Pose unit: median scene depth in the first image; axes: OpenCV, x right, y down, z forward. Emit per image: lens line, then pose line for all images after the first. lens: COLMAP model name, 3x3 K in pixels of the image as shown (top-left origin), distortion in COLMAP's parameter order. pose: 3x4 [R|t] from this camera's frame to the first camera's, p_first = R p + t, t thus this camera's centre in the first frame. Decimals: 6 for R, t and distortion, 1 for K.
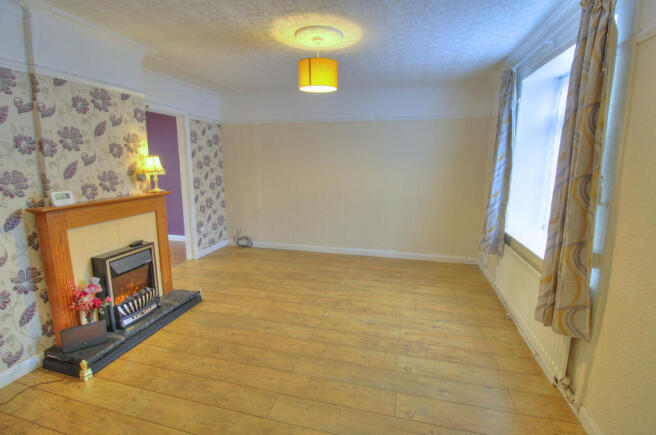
lens RADIAL K [[304.2, 0, 329.0], [0, 304.2, 212.9], [0, 0, 1]] dist [-0.009030, -0.001929]
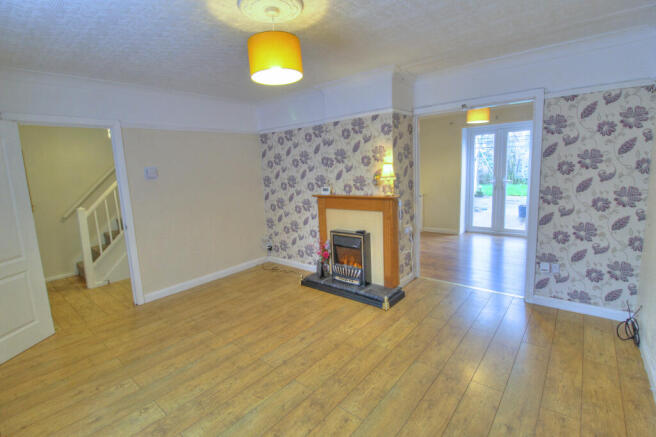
lens RADIAL K [[304.2, 0, 329.1], [0, 304.2, 213.7], [0, 0, 1]] dist [-0.009030, -0.001929]
pose [[-0.421181, 0.154826, -0.893664, 0.611294], [-0.110569, 0.969208, 0.220025, -0.259789], [0.900211, 0.191482, -0.391093, 1.436371]]
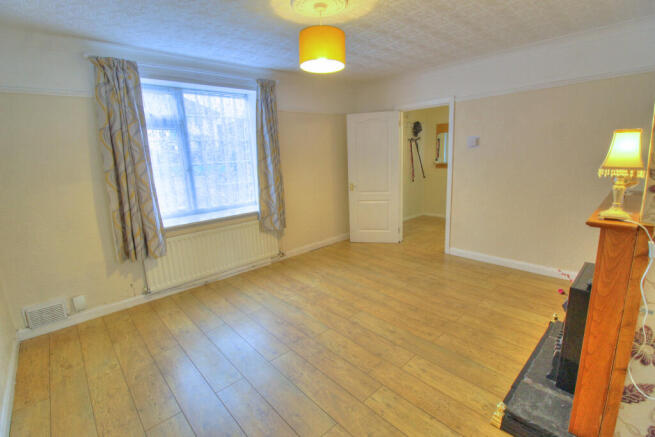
lens RADIAL K [[303.8, 0, 329.1], [0, 303.8, 219.5], [0, 0, 1]] dist [-0.009030, -0.001929]
pose [[-0.841389, -0.082256, 0.534133, -0.519969], [0.131798, 0.927275, 0.350413, -0.296059], [-0.524112, 0.365232, -0.769358, 1.740780]]
